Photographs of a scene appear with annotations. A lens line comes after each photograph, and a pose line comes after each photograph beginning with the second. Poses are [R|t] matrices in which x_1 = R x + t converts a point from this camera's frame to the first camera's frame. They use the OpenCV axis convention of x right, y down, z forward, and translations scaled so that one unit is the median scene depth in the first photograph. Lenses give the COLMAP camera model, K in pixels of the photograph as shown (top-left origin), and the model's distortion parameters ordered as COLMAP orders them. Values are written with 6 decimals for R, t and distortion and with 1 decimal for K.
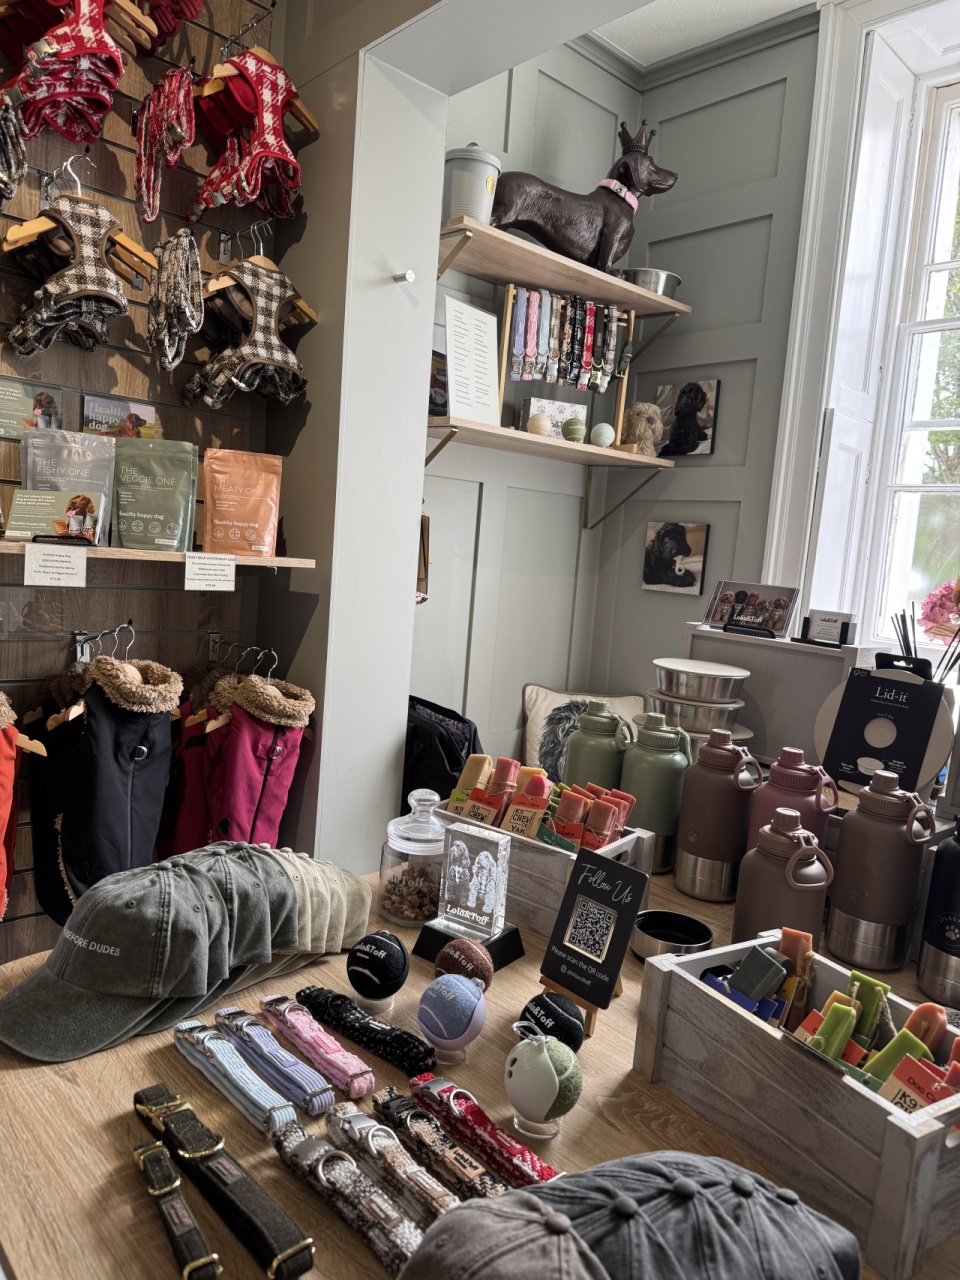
lens RADIAL K [[891.5, 0, 481.7], [0, 891.5, 635.7], [0, 0, 1]] dist [0.035612, -0.044119]
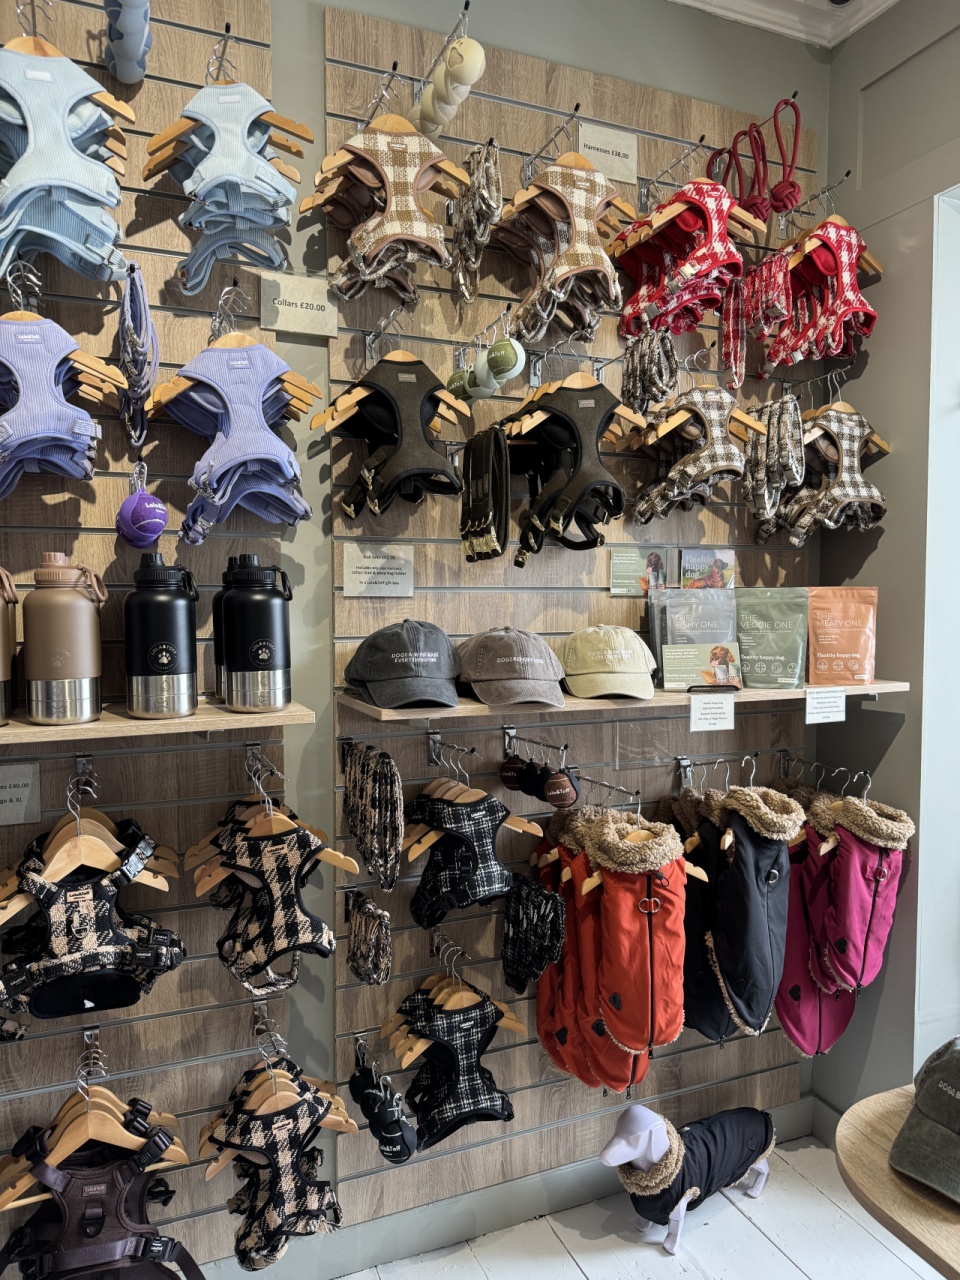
lens RADIAL K [[893.8, 0, 480.0], [0, 893.8, 640.0], [0, 0, 1]] dist [0.049327, -0.069639]
pose [[0.937769, -0.060151, -0.342010, -0.312424], [0.041146, 0.997193, -0.062562, -0.096250], [0.344813, 0.044596, 0.937611, -0.144202]]
